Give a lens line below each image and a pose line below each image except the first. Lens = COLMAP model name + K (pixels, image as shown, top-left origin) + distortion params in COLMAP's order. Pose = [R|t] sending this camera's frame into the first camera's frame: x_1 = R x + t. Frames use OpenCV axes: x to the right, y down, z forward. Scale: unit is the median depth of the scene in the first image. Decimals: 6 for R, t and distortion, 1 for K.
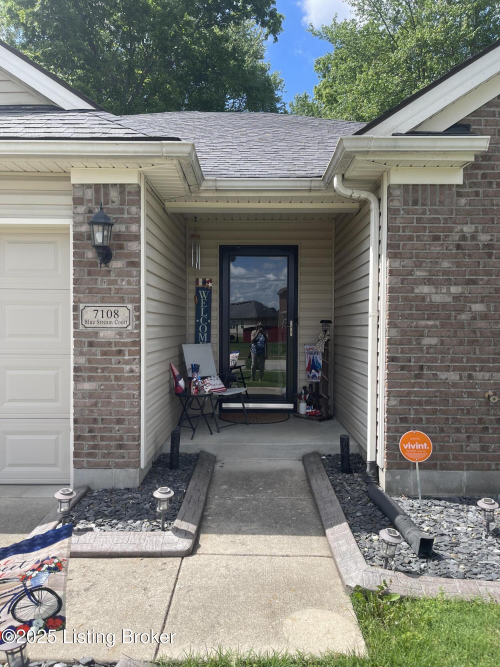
lens RADIAL K [[528.2, 0, 253.8], [0, 528.2, 331.8], [0, 0, 1]] dist [0.115026, -0.122125]
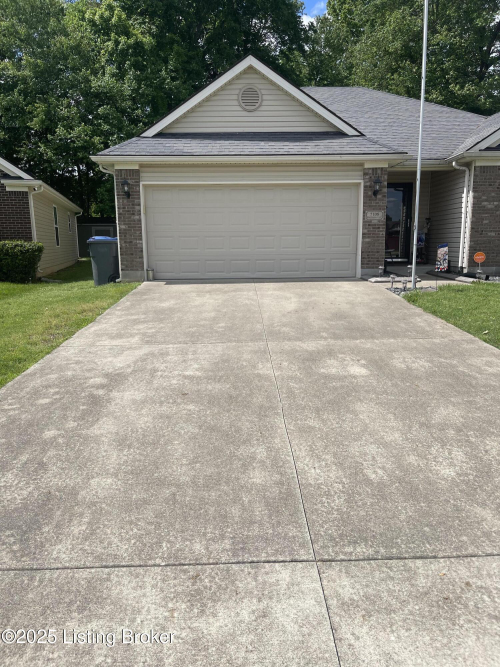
lens RADIAL K [[528.2, 0, 253.8], [0, 528.2, 331.8], [0, 0, 1]] dist [0.115026, -0.122125]
pose [[0.999025, -0.018403, 0.040139, -1.051604], [0.012066, 0.988190, 0.152755, 0.145518], [-0.042476, -0.152122, 0.987449, -1.914823]]
